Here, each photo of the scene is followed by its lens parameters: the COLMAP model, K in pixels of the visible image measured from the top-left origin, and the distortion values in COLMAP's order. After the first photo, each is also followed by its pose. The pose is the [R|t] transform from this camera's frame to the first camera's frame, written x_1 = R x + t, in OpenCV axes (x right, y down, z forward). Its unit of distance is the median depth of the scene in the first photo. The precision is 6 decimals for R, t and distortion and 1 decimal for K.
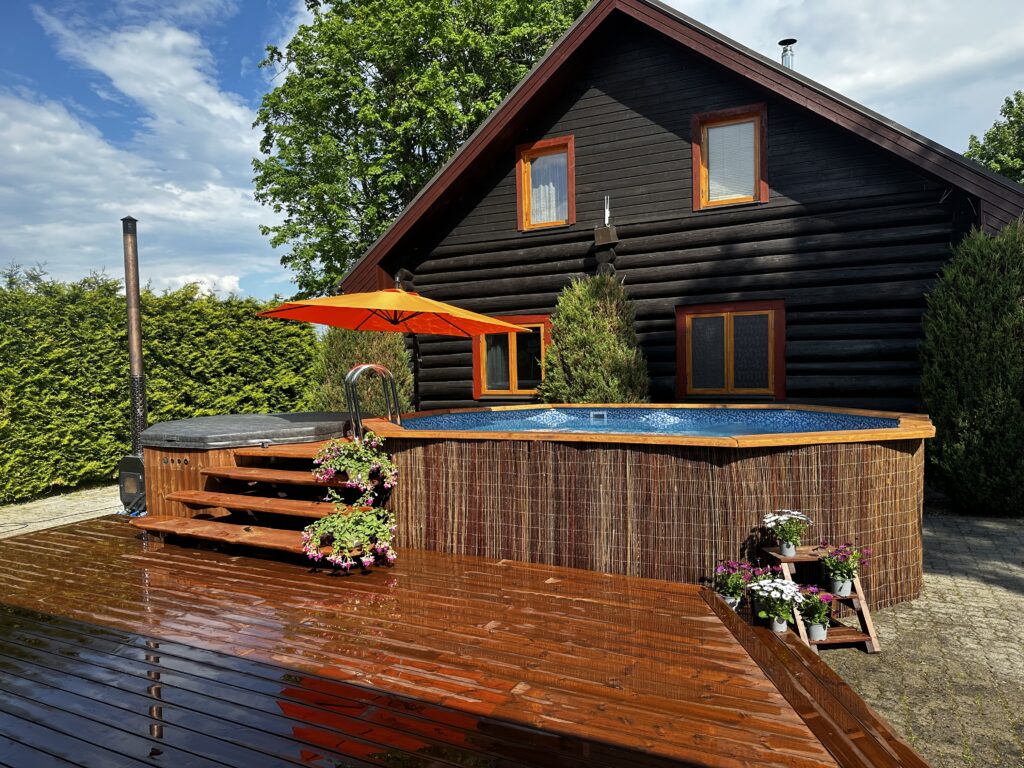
lens RADIAL K [[719.9, 0, 512.0], [0, 719.9, 384.0], [0, 0, 1]] dist [0.122019, -0.215741]
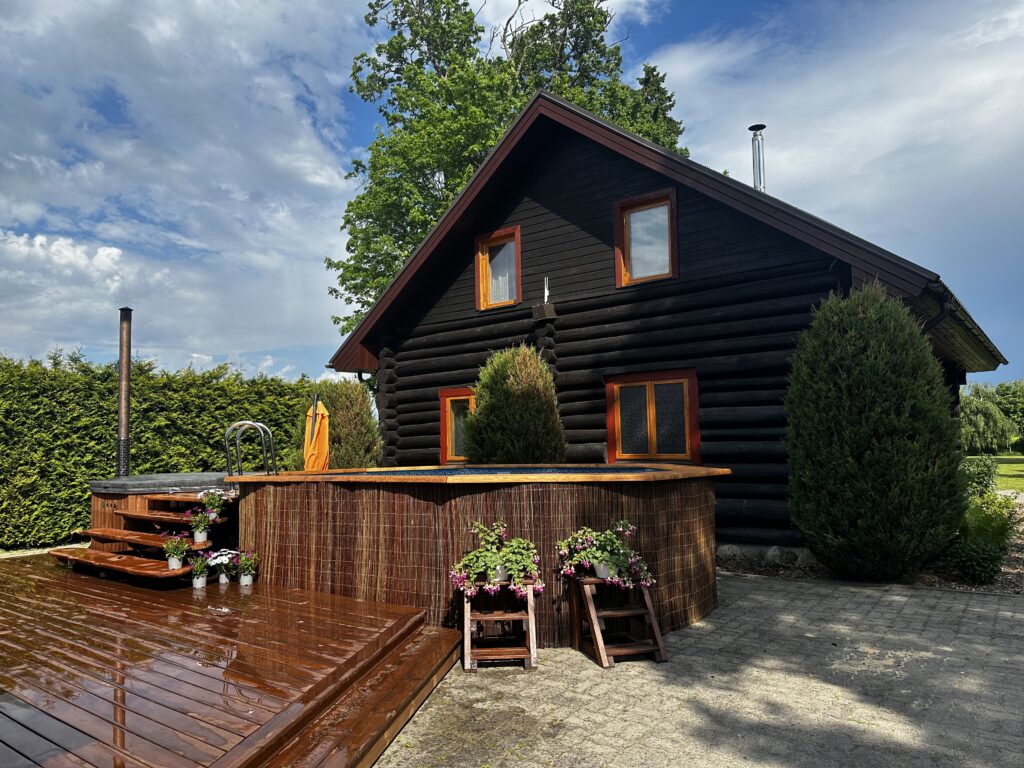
lens RADIAL K [[719.9, 0, 512.0], [0, 719.9, 384.0], [0, 0, 1]] dist [0.122019, -0.215741]
pose [[0.984249, -0.009537, -0.176533, 0.276357], [-0.011288, 0.993116, -0.116589, 0.028235], [0.176429, 0.116745, 0.977365, -0.051684]]
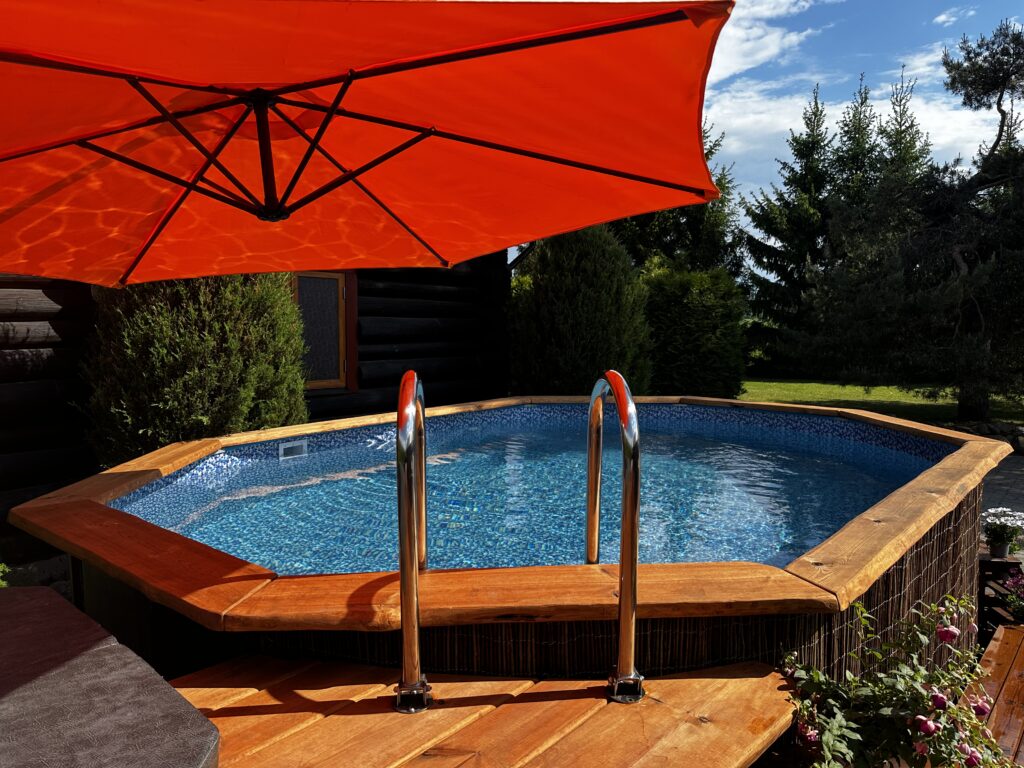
lens RADIAL K [[716.4, 0, 512.0], [0, 716.4, 384.0], [0, 0, 1]] dist [0.113228, -0.165386]
pose [[0.237849, -0.062729, 0.969274, -0.300530], [0.027923, 0.997942, 0.057733, -0.025377], [-0.970901, 0.013334, 0.239111, 0.619123]]
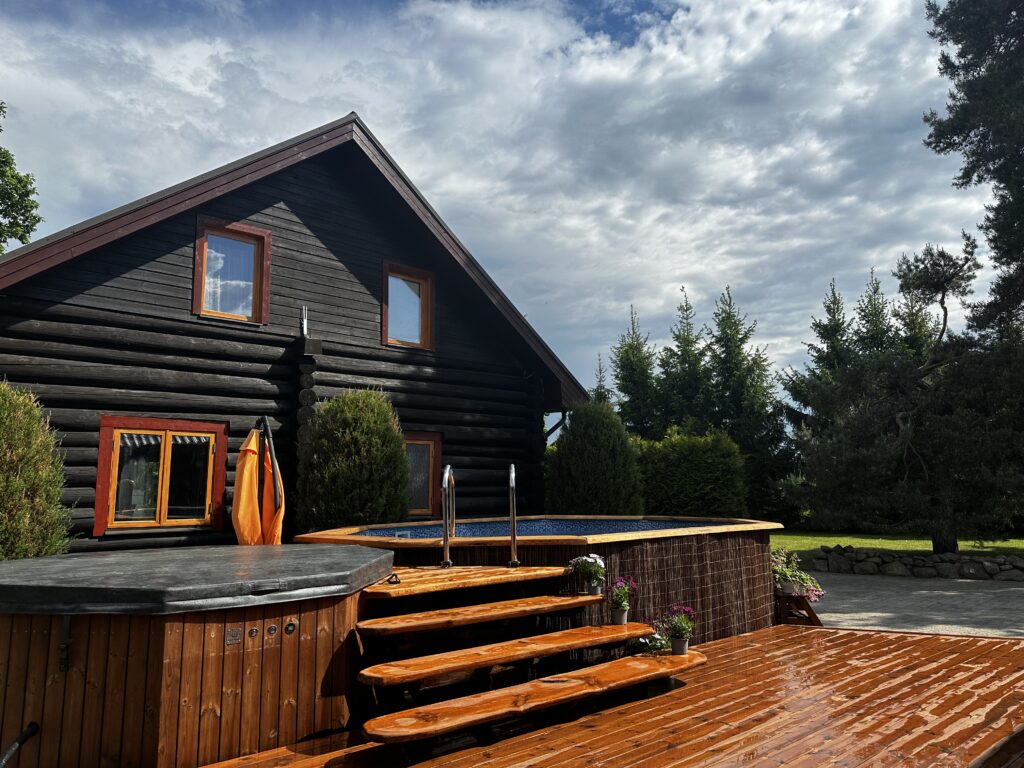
lens RADIAL K [[719.9, 0, 512.0], [0, 719.9, 384.0], [0, 0, 1]] dist [0.122019, -0.215741]
pose [[0.358141, 0.156292, 0.920493, -0.640462], [0.034815, 0.982969, -0.180445, 0.020982], [-0.933018, 0.096672, 0.346600, 0.440873]]
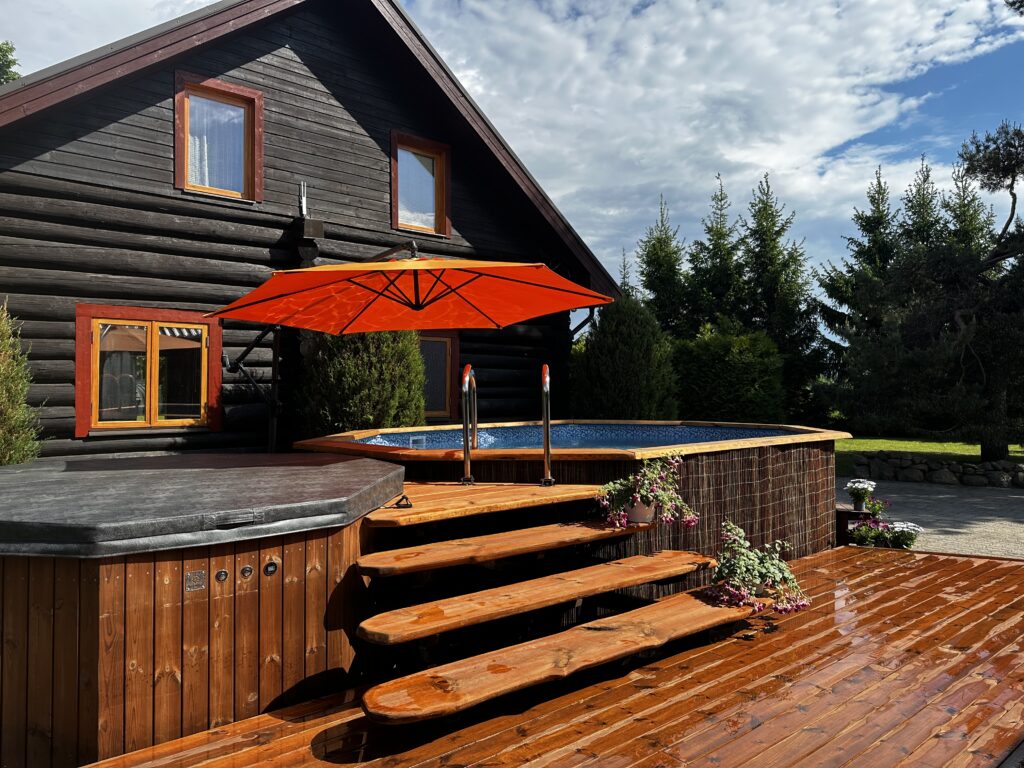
lens RADIAL K [[716.4, 0, 512.0], [0, 716.4, 384.0], [0, 0, 1]] dist [0.113228, -0.165386]
pose [[0.378625, 0.030022, 0.925063, -0.551230], [0.024478, 0.998799, -0.042433, 0.012923], [-0.925226, 0.038710, 0.377435, 0.486617]]
